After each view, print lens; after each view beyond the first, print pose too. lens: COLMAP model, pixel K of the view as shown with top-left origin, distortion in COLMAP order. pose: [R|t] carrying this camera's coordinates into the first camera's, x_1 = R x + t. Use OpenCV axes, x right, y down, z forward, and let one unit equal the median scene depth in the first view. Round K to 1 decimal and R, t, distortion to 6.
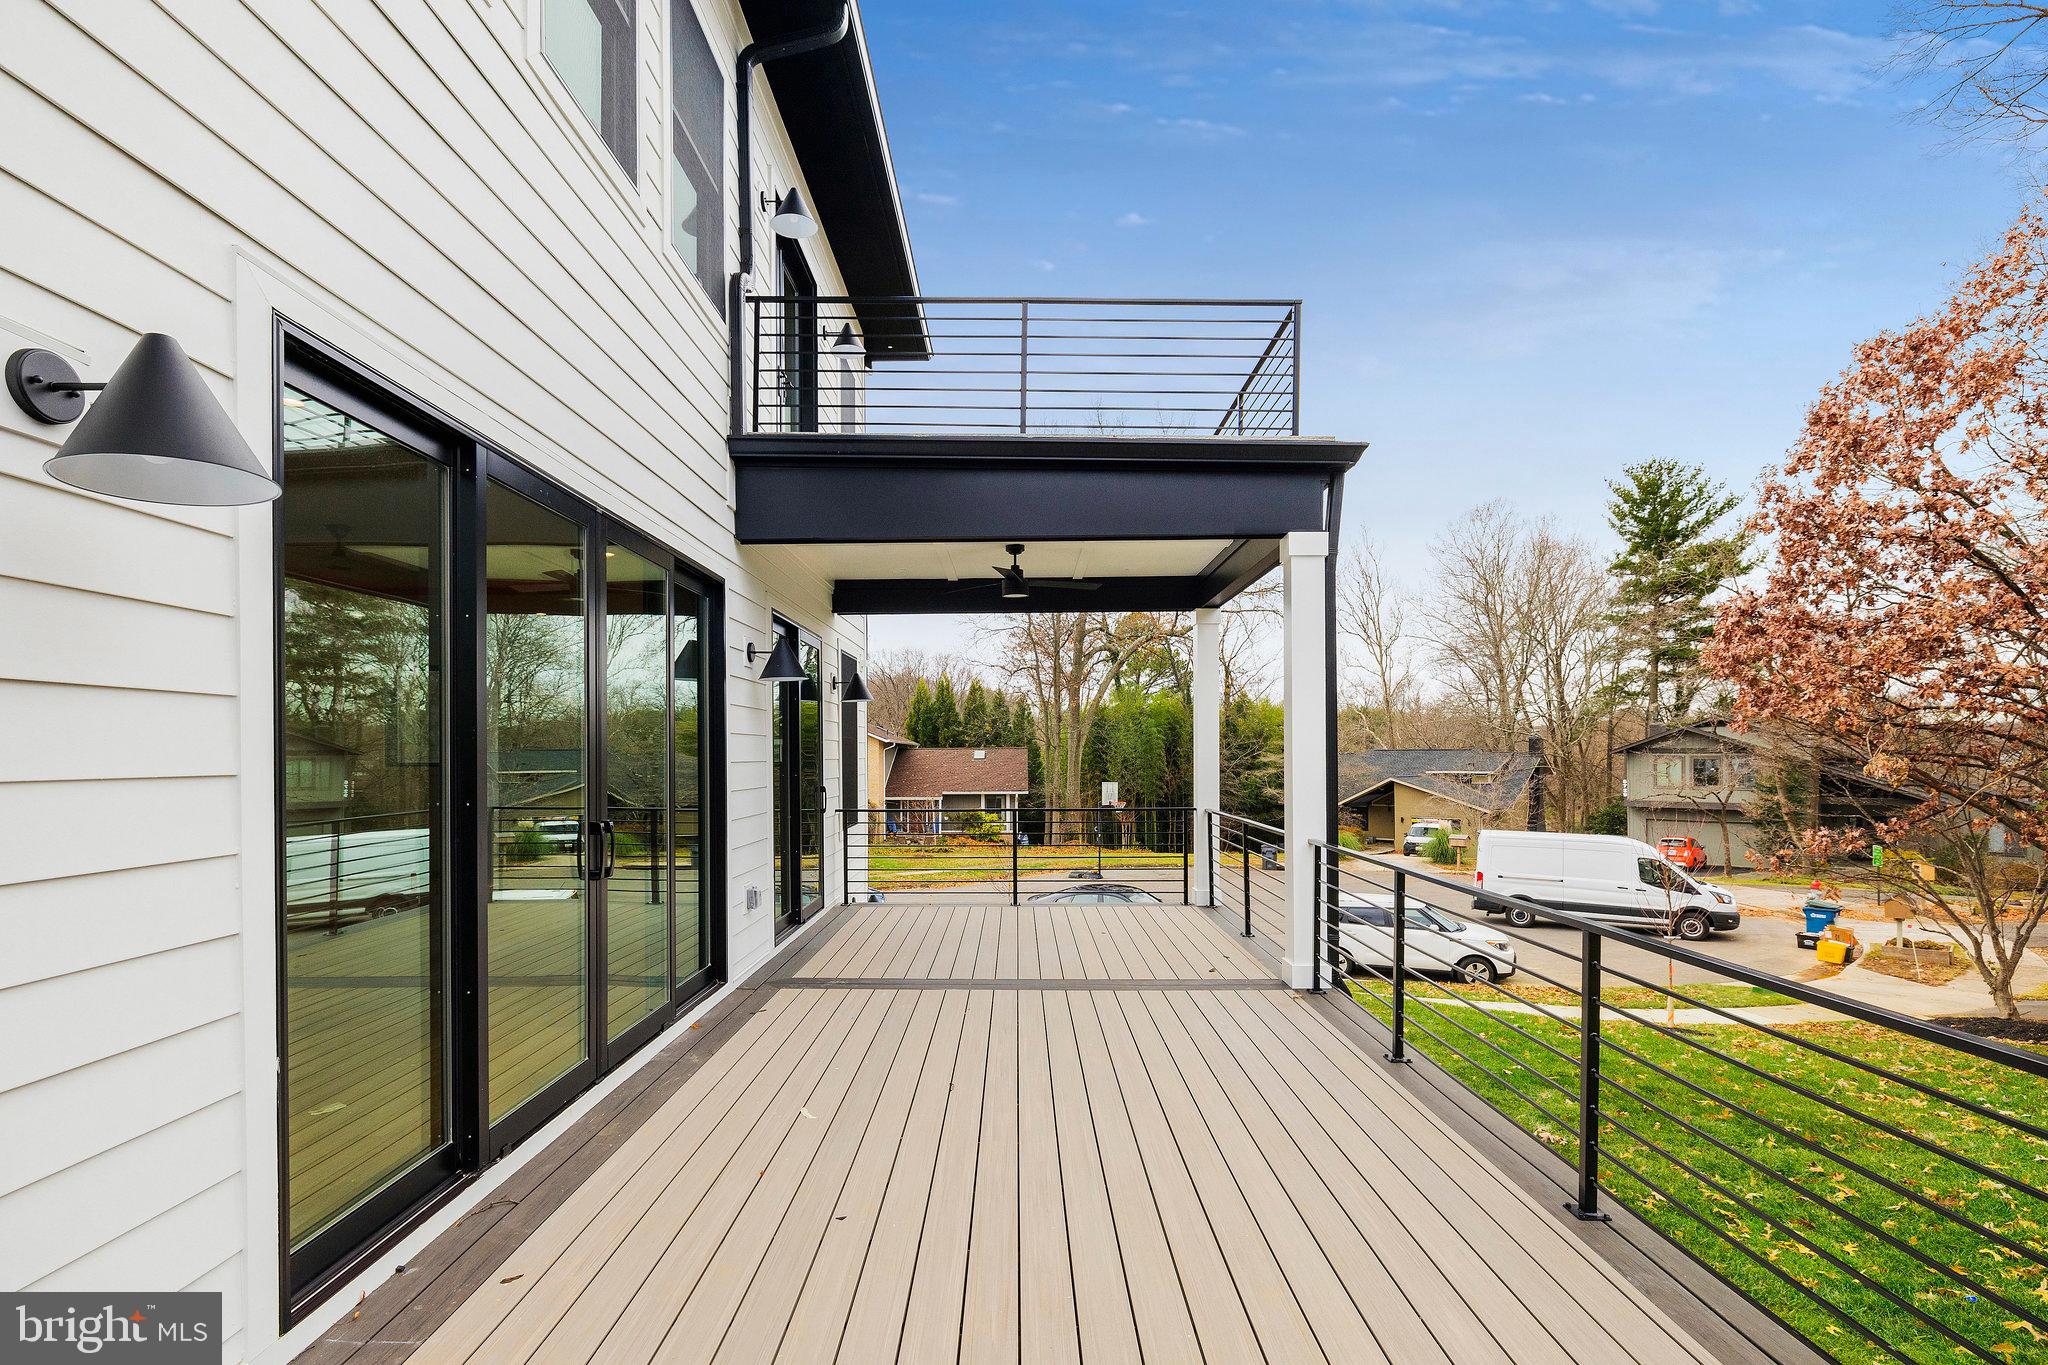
lens RADIAL K [[1014.0, 0, 1029.3], [0, 1014.0, 686.9], [0, 0, 1]] dist [-0.011841, 0.000336]
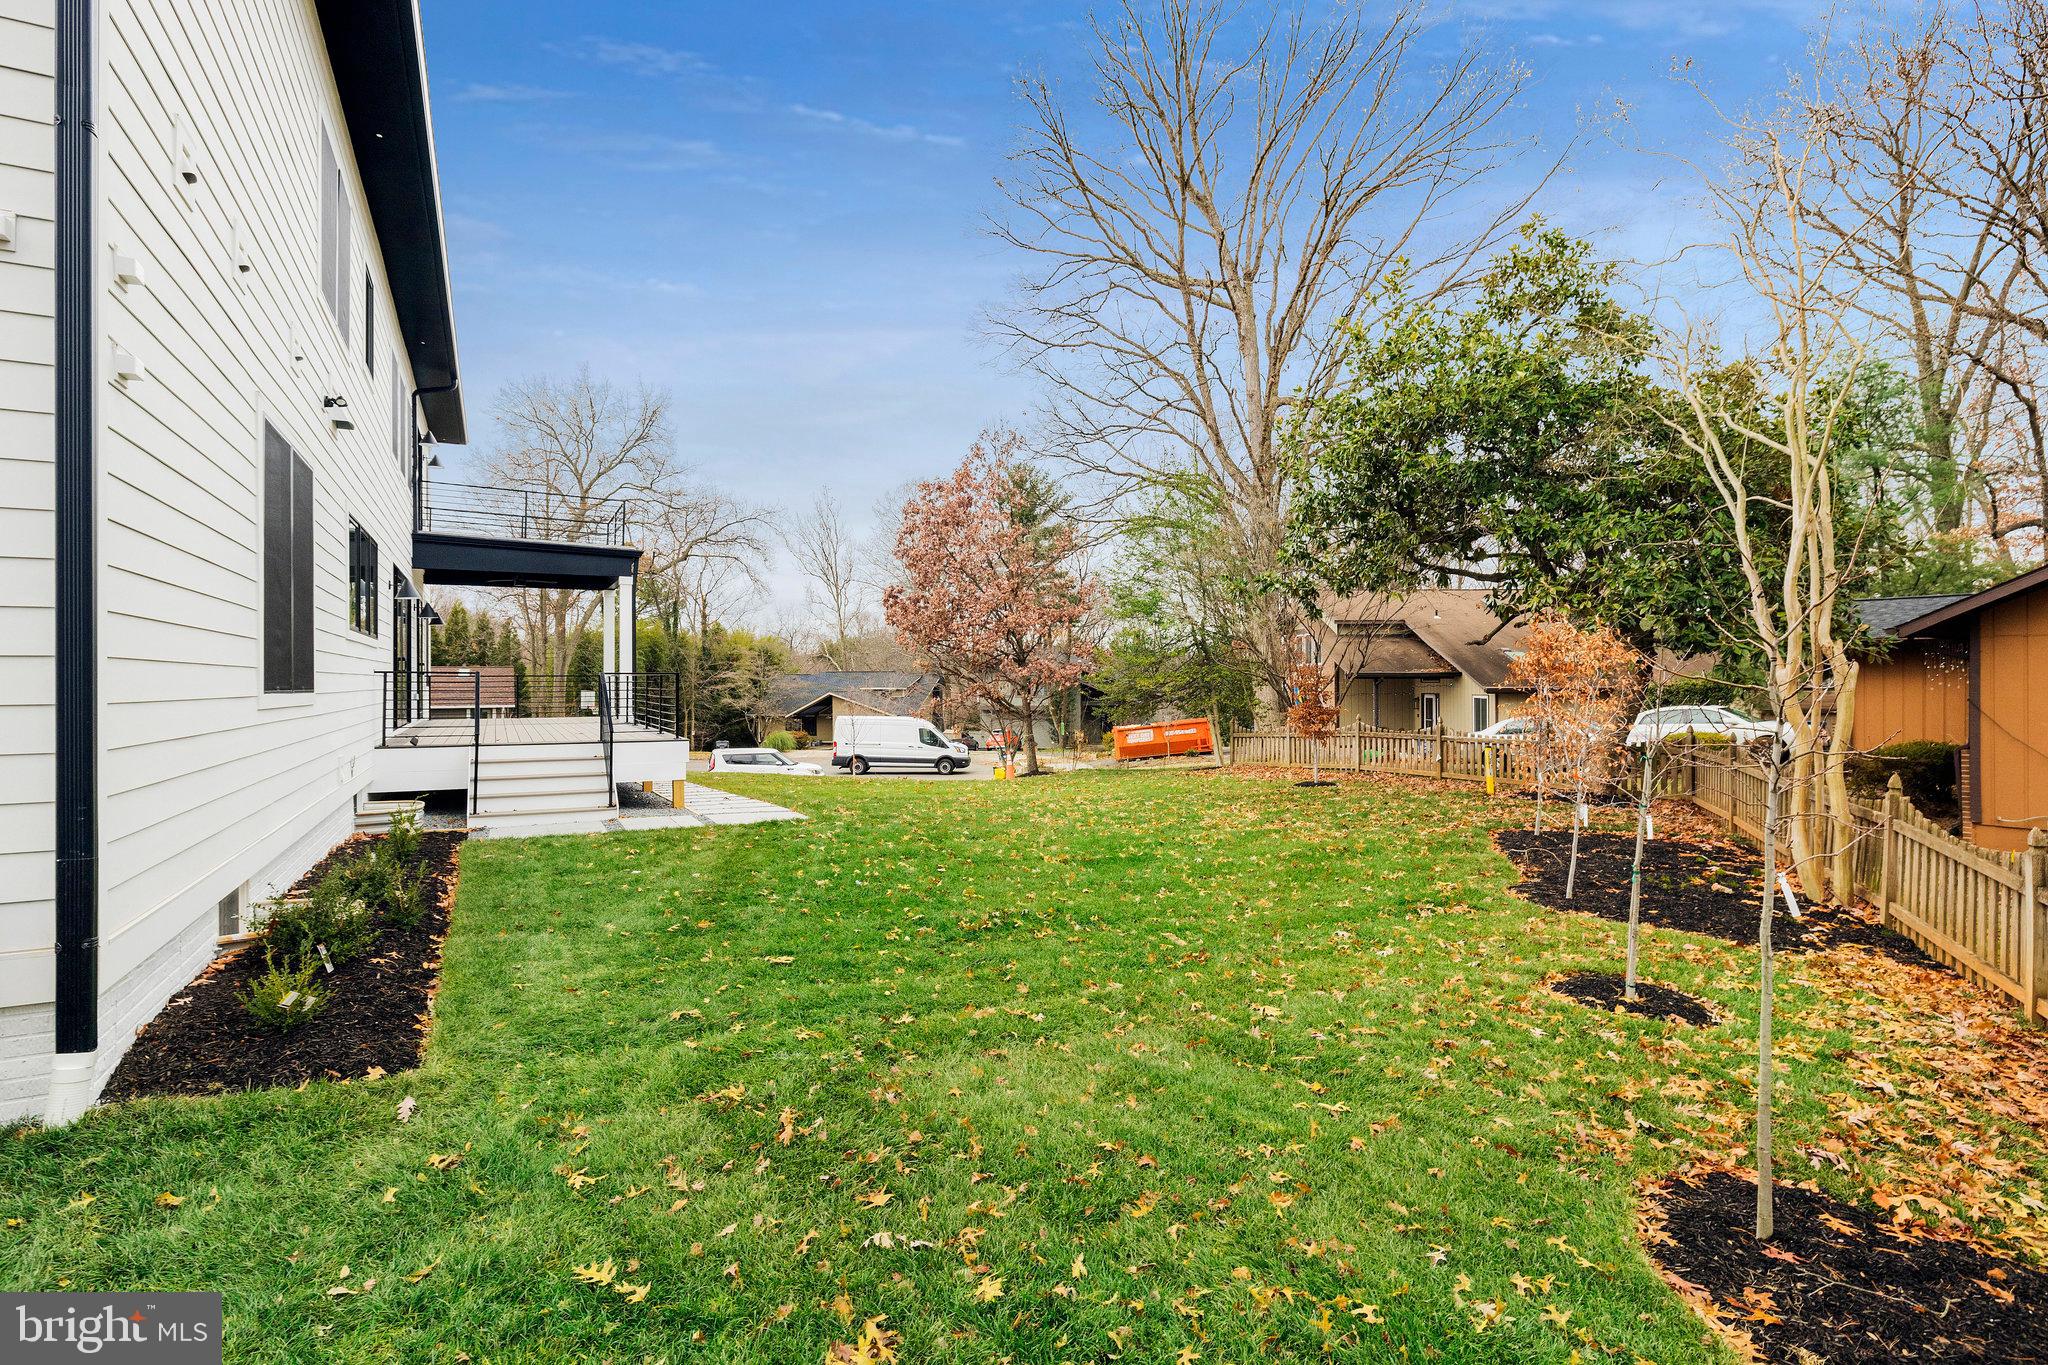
lens RADIAL K [[1014.0, 0, 1018.1], [0, 1014.0, 692.5], [0, 0, 1]] dist [-0.011841, 0.000336]
pose [[0.894033, -0.000671, 0.448001, -0.004583], [-0.033138, 0.997160, 0.067623, -0.005162], [-0.446774, -0.075303, 0.891472, -0.250822]]
